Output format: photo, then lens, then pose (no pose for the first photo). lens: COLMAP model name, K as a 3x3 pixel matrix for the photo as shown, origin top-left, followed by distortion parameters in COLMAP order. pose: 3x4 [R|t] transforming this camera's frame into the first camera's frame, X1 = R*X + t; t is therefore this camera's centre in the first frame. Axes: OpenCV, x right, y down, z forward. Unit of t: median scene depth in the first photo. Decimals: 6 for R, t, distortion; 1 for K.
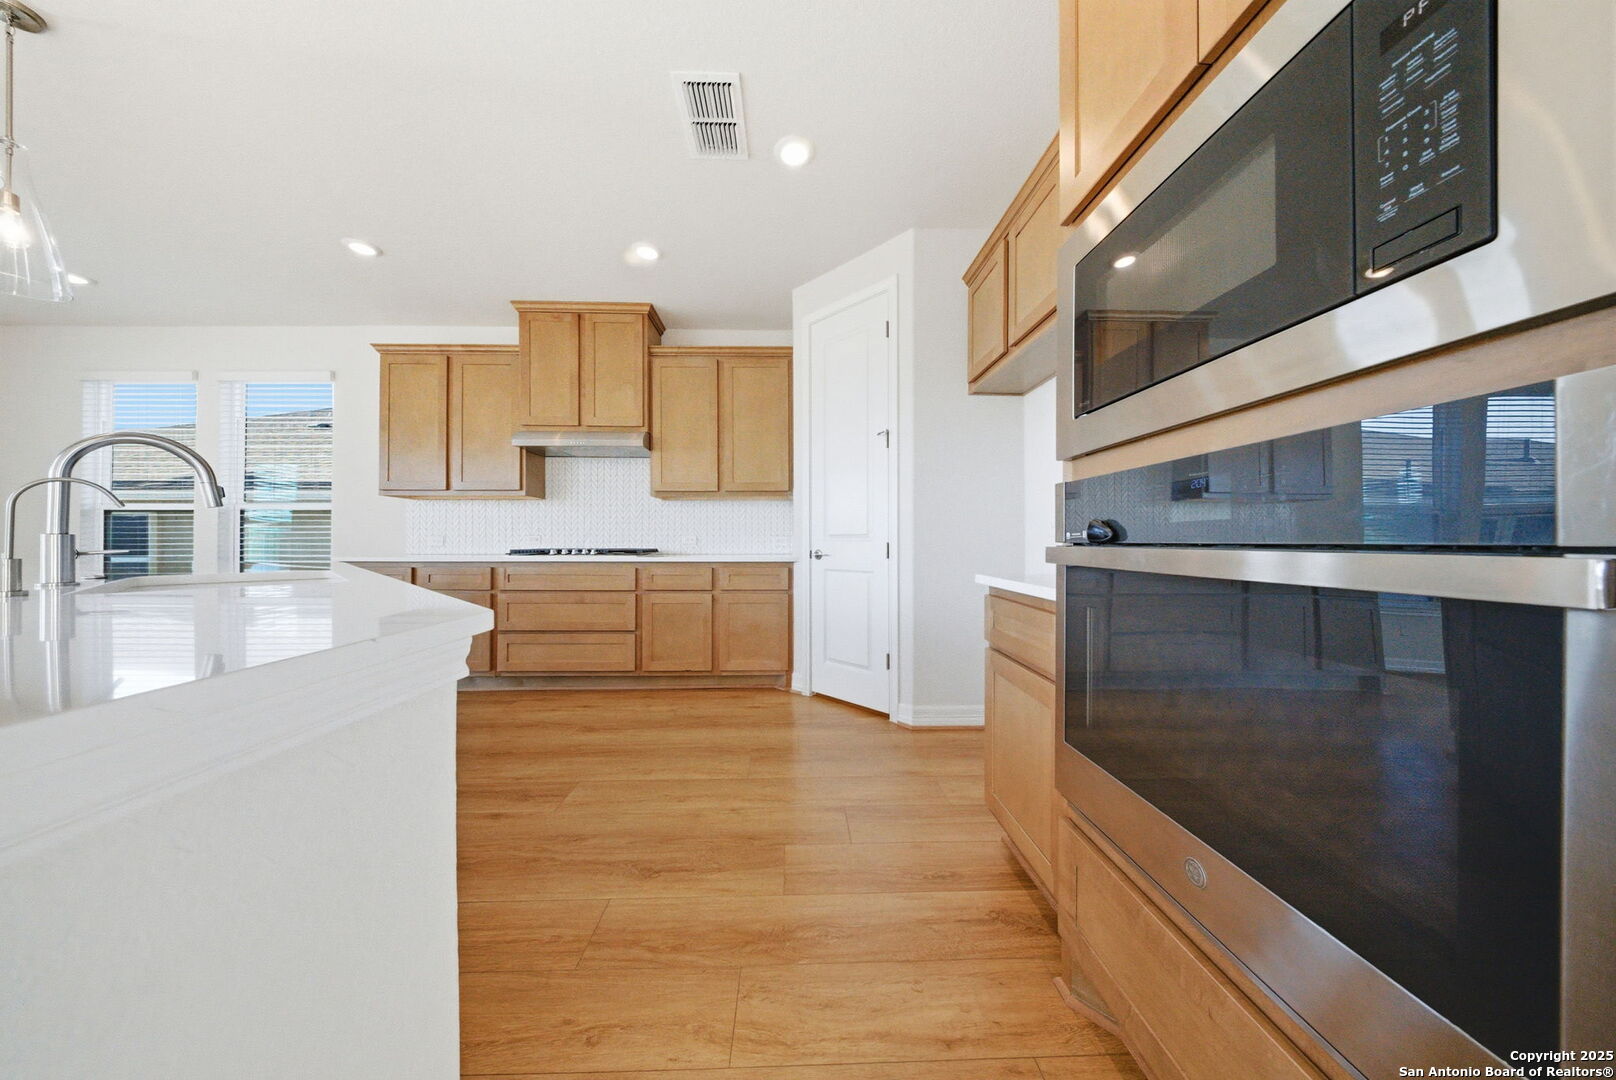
lens RADIAL K [[482.5, 0, 805.3], [0, 482.5, 541.2], [0, 0, 1]] dist [-0.004047, -0.000556]
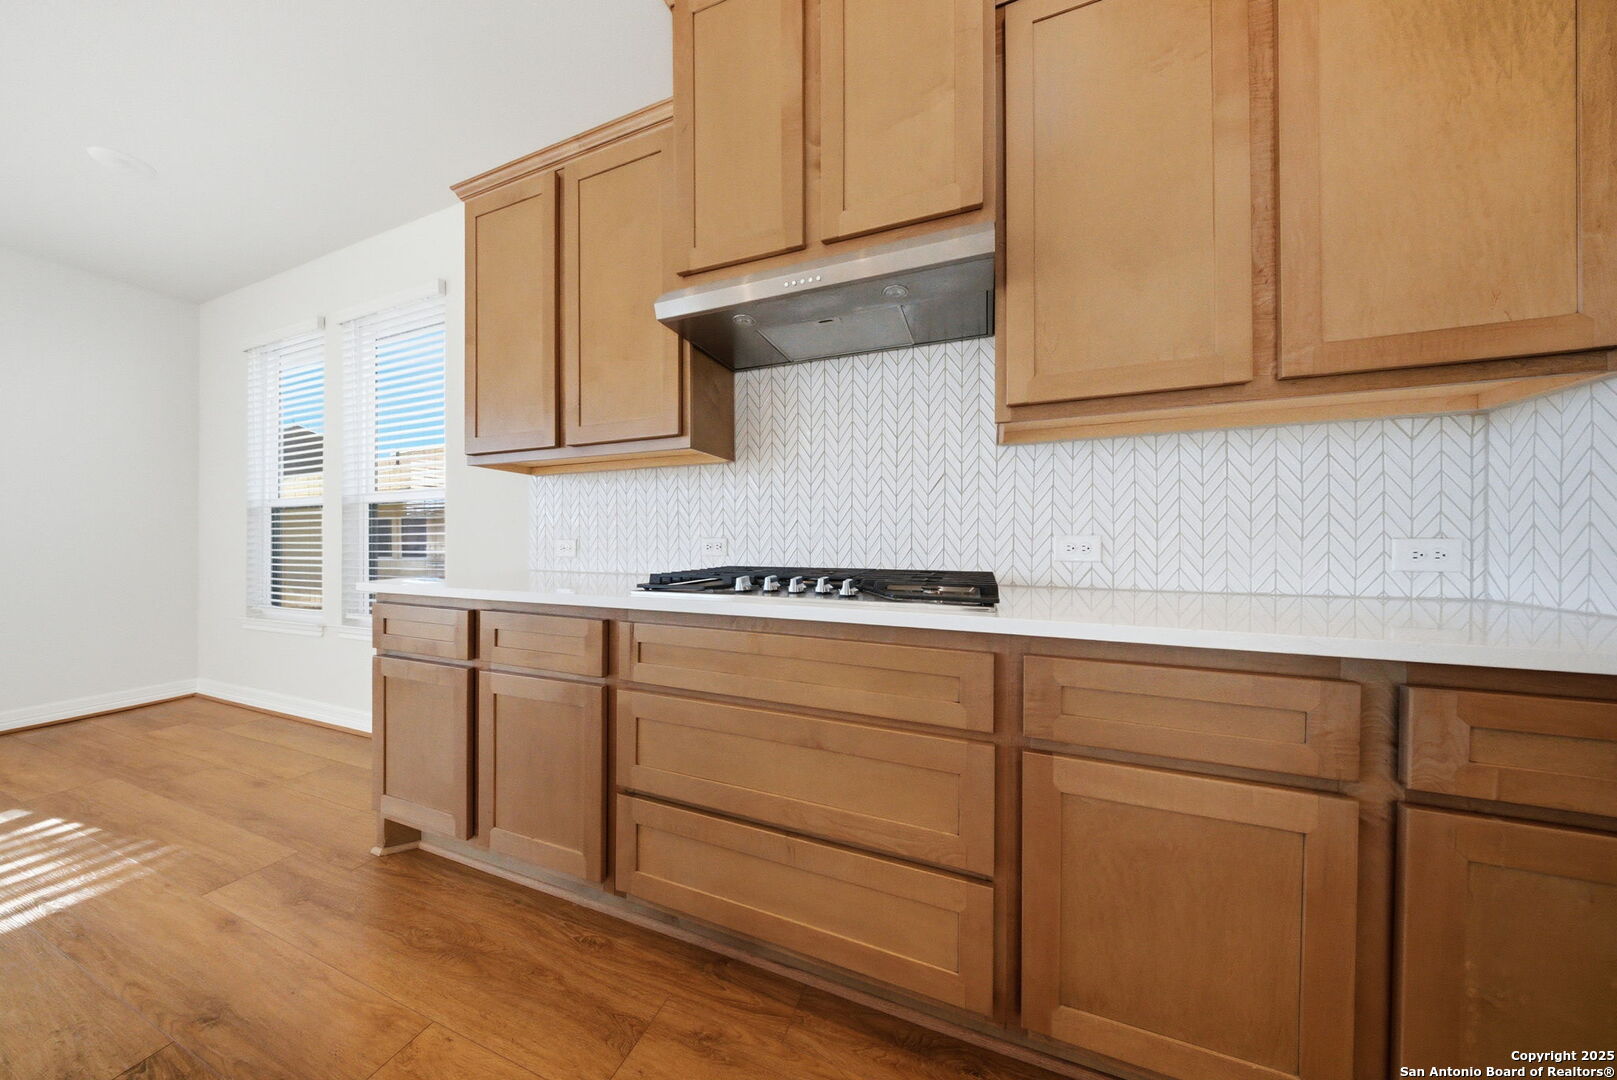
lens RADIAL K [[482.7, 0, 810.9], [0, 482.7, 536.5], [0, 0, 1]] dist [-0.004047, -0.000556]
pose [[0.925414, -0.001705, -0.378955, -0.318281], [0.002612, 0.999995, 0.001879, -0.014192], [0.378949, -0.002728, 0.925413, 0.645368]]
